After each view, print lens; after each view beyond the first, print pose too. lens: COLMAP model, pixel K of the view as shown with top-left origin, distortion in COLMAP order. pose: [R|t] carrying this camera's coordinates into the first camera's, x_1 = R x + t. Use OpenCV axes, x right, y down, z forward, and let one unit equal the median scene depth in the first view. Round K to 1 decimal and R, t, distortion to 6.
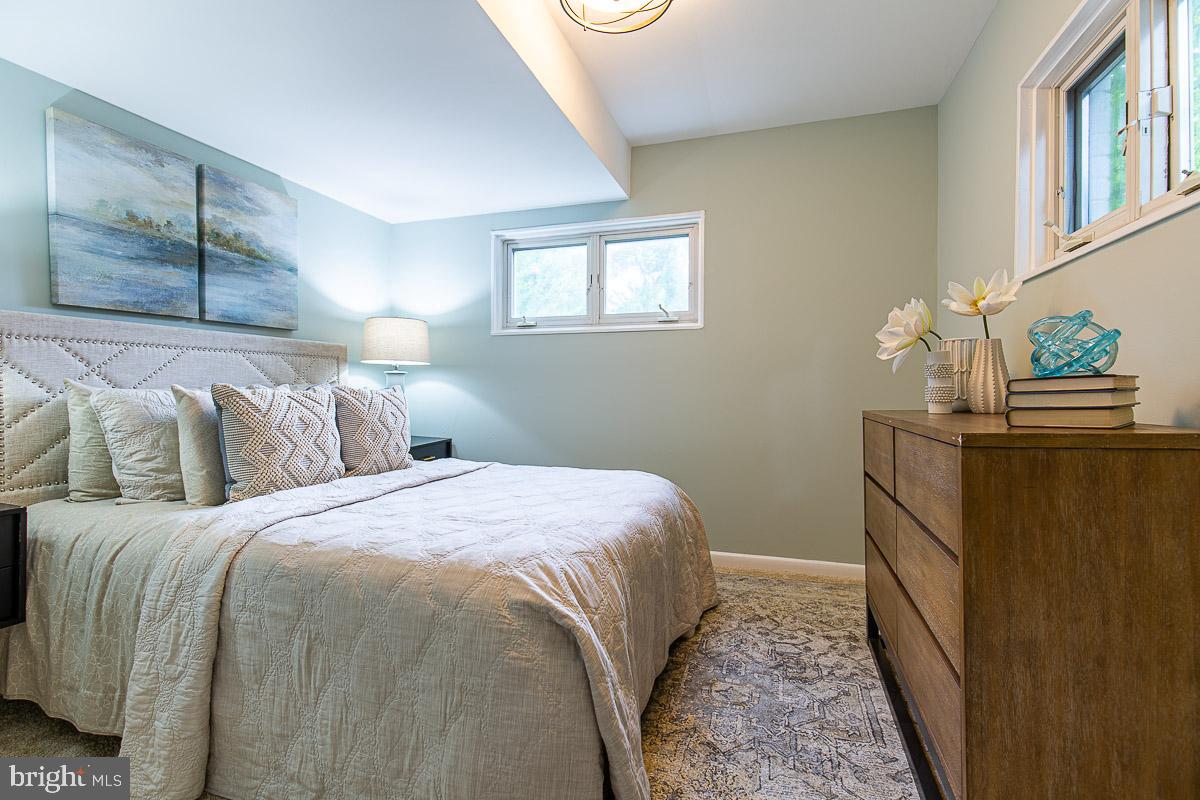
lens RADIAL K [[546.1, 0, 600.3], [0, 546.1, 397.4], [0, 0, 1]] dist [-0.000472, -0.000574]
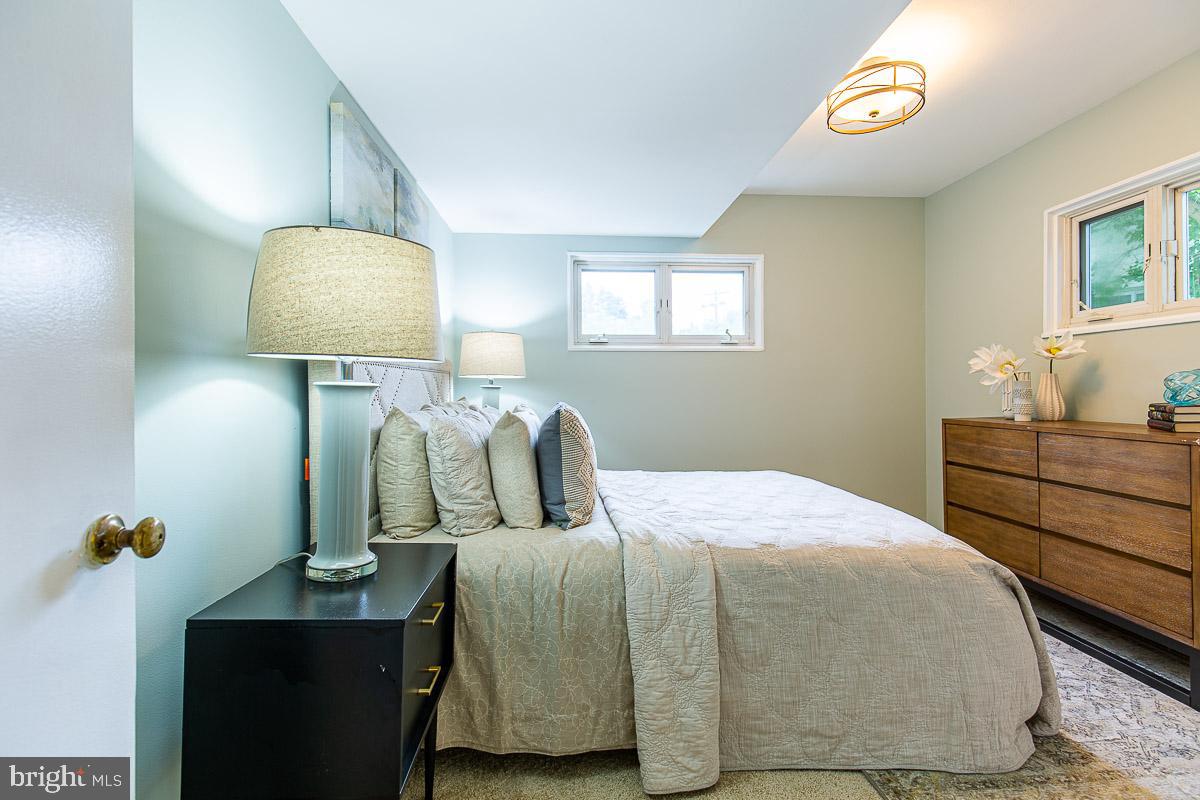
lens RADIAL K [[541.8, 0, 601.0], [0, 541.8, 394.1], [0, 0, 1]] dist [0.001208, -0.000153]
pose [[0.930842, -0.005795, 0.365376, -0.845240], [0.007835, 0.999961, -0.004101, -0.040583], [-0.365338, 0.006680, 0.930851, 0.013941]]
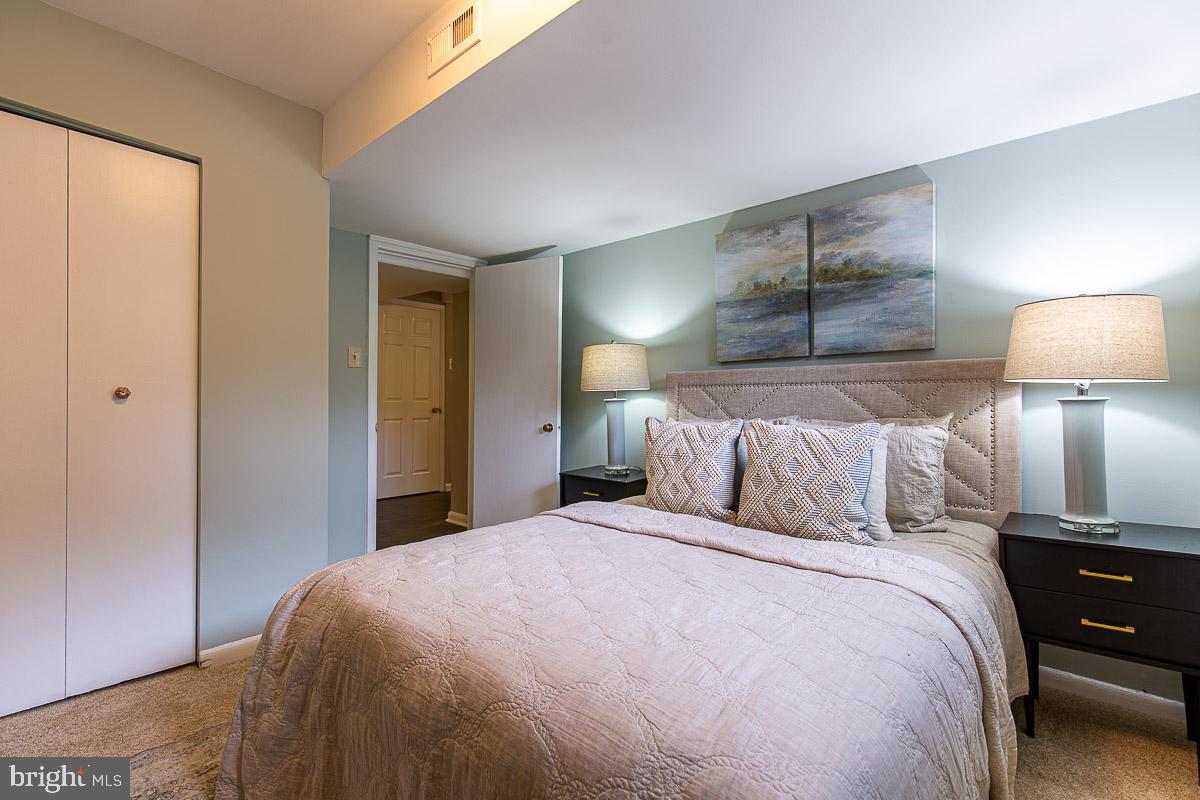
lens RADIAL K [[546.1, 0, 600.3], [0, 546.1, 397.4], [0, 0, 1]] dist [-0.000472, -0.000574]
pose [[-0.416733, -0.013626, -0.908927, 0.477079], [-0.021522, 0.999755, -0.005121, -0.052878], [0.908774, 0.017428, -0.416924, 1.221099]]
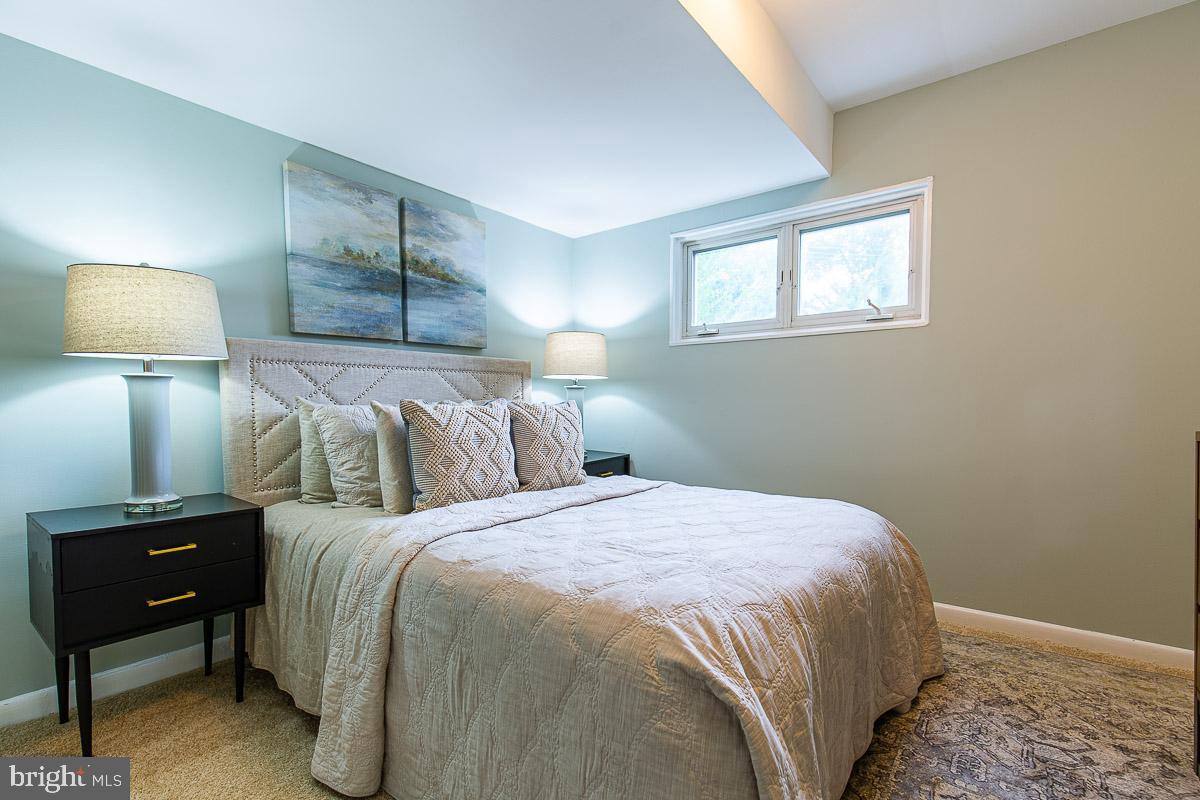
lens RADIAL K [[549.7, 0, 600.8], [0, 549.7, 427.7], [0, 0, 1]] dist [0.002694, -0.000650]
pose [[0.940697, 0.008541, -0.339139, 0.016738], [0.001477, 0.999570, 0.029271, -0.001196], [0.339243, -0.028036, 0.940281, 0.104196]]
